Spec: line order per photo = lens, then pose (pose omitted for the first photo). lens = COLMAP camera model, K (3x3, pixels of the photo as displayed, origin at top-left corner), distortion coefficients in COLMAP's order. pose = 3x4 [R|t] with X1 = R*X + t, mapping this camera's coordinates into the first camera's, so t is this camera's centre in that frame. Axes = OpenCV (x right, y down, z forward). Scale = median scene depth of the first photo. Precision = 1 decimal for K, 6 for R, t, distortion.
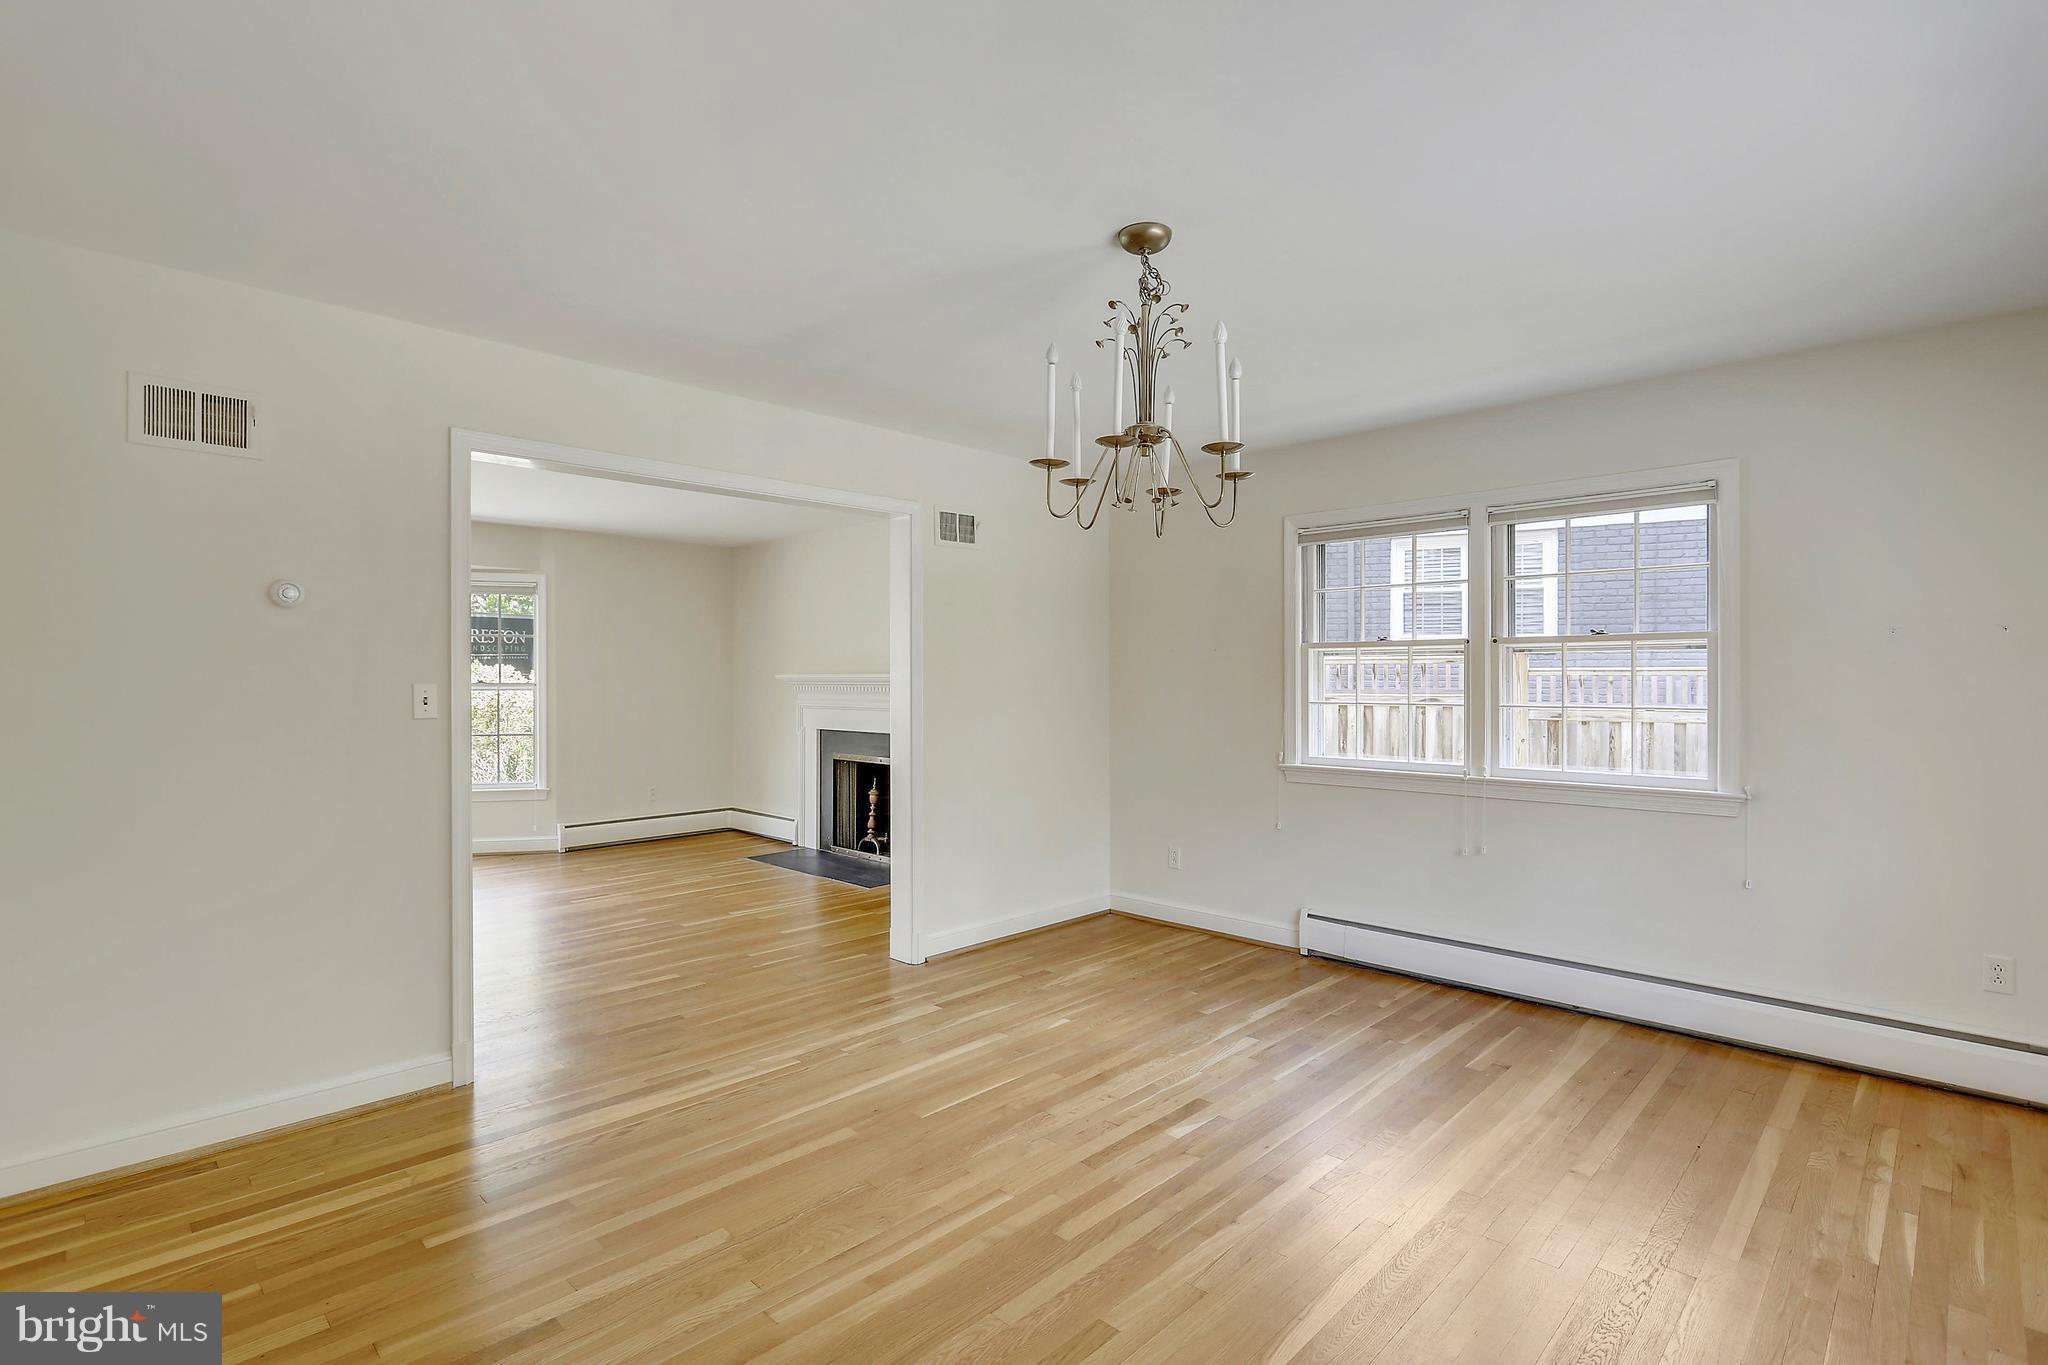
lens RADIAL K [[989.1, 0, 1019.7], [0, 989.1, 681.9], [0, 0, 1]] dist [-0.027092, 0.011277]
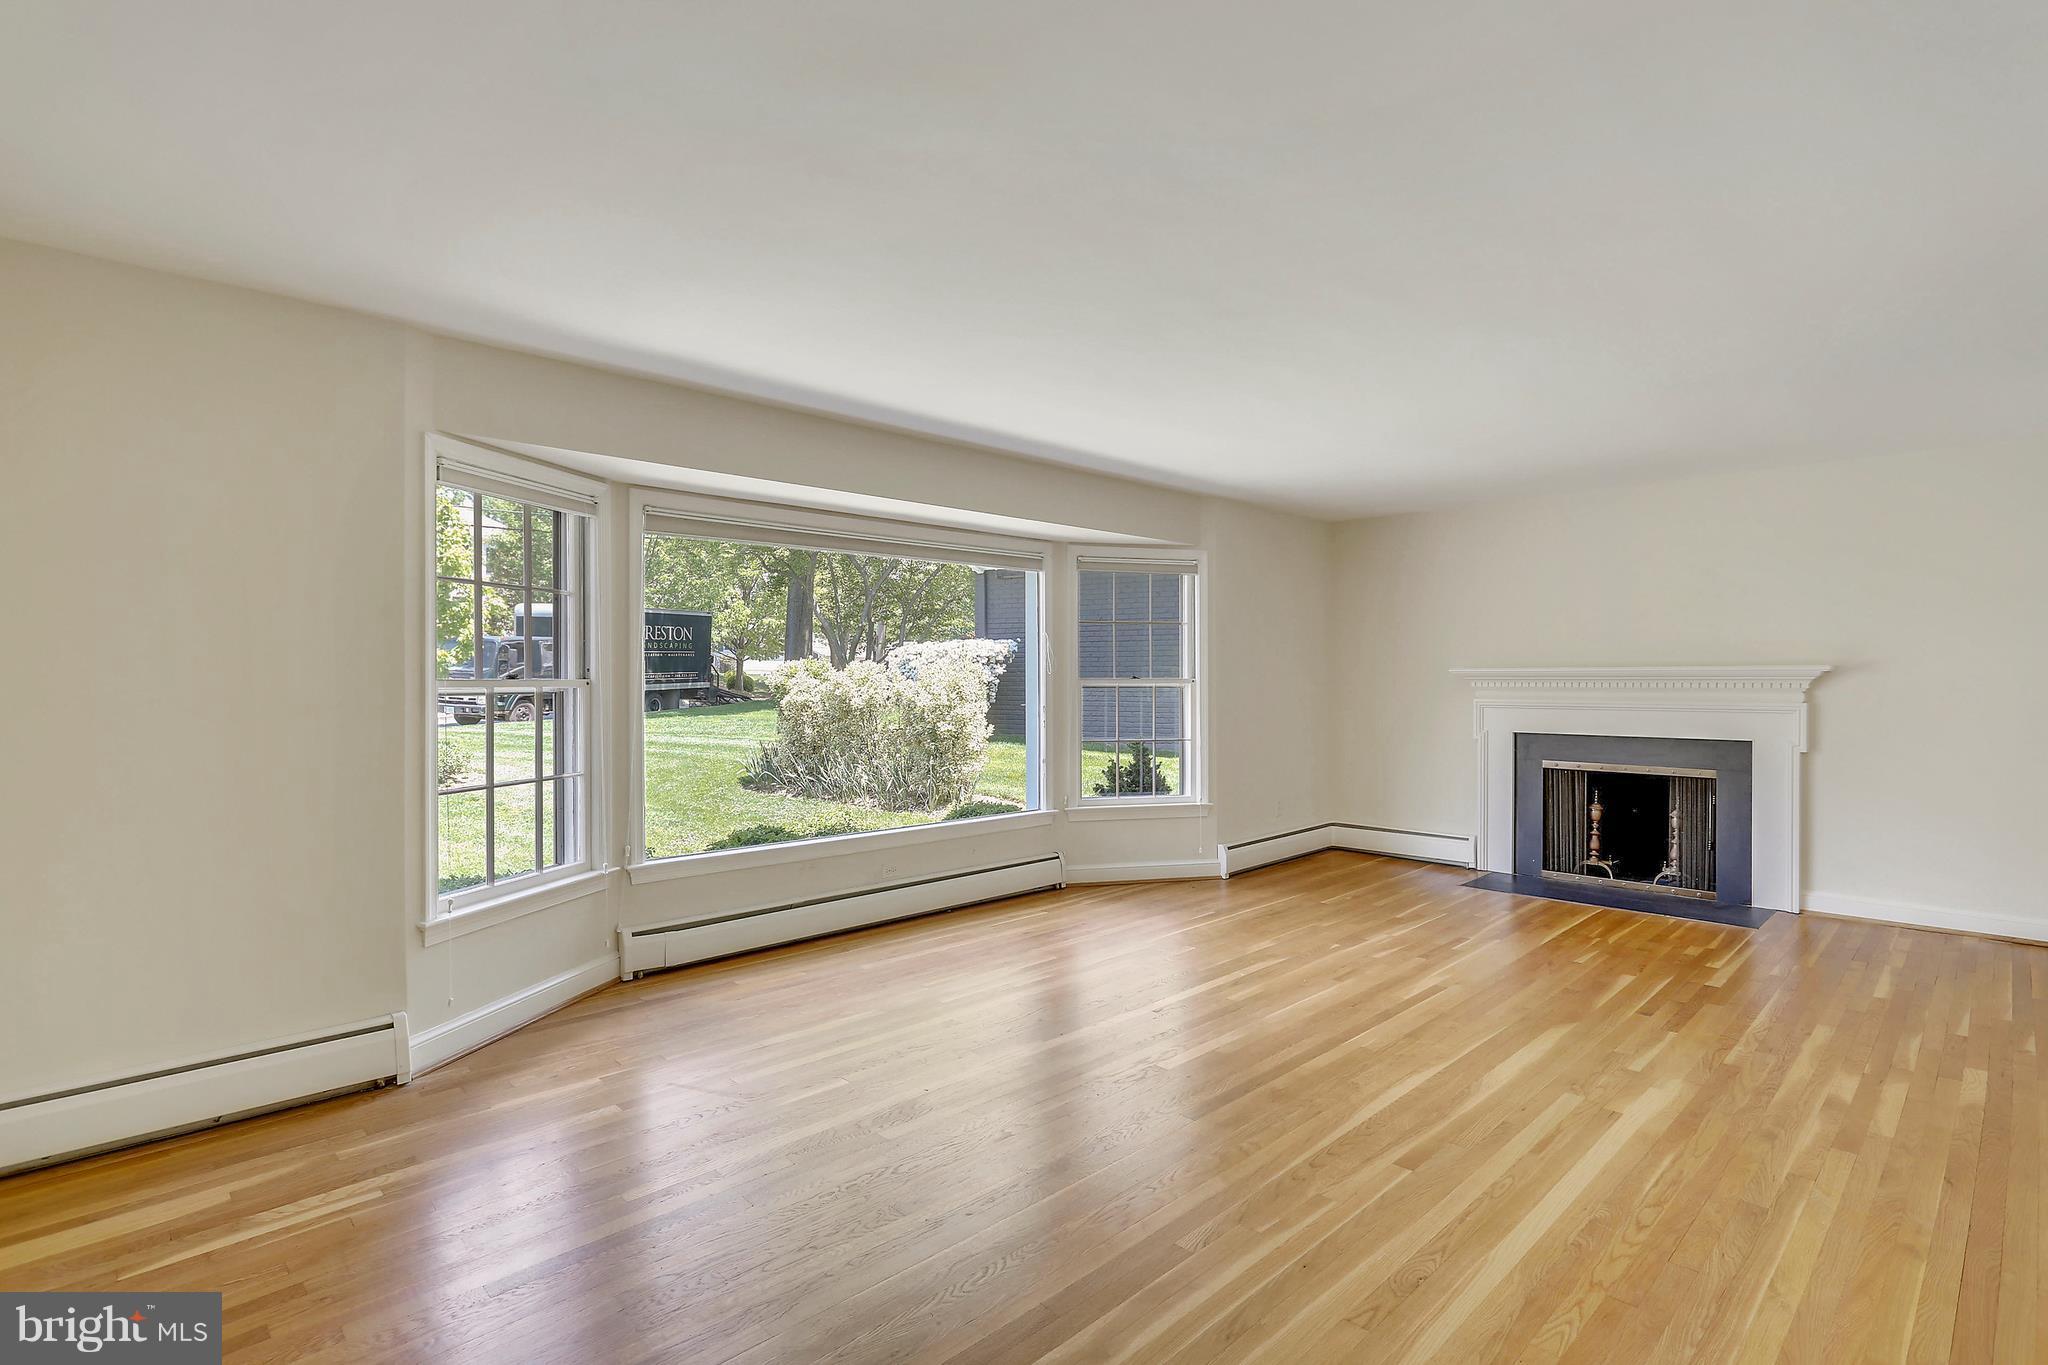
lens RADIAL K [[989.1, 0, 1028.3], [0, 989.1, 677.2], [0, 0, 1]] dist [-0.027092, 0.011277]
pose [[0.999568, -0.002023, -0.029322, -0.612169], [0.001962, 0.999996, -0.002119, 0.001004], [0.029326, 0.002061, 0.999568, 0.142382]]
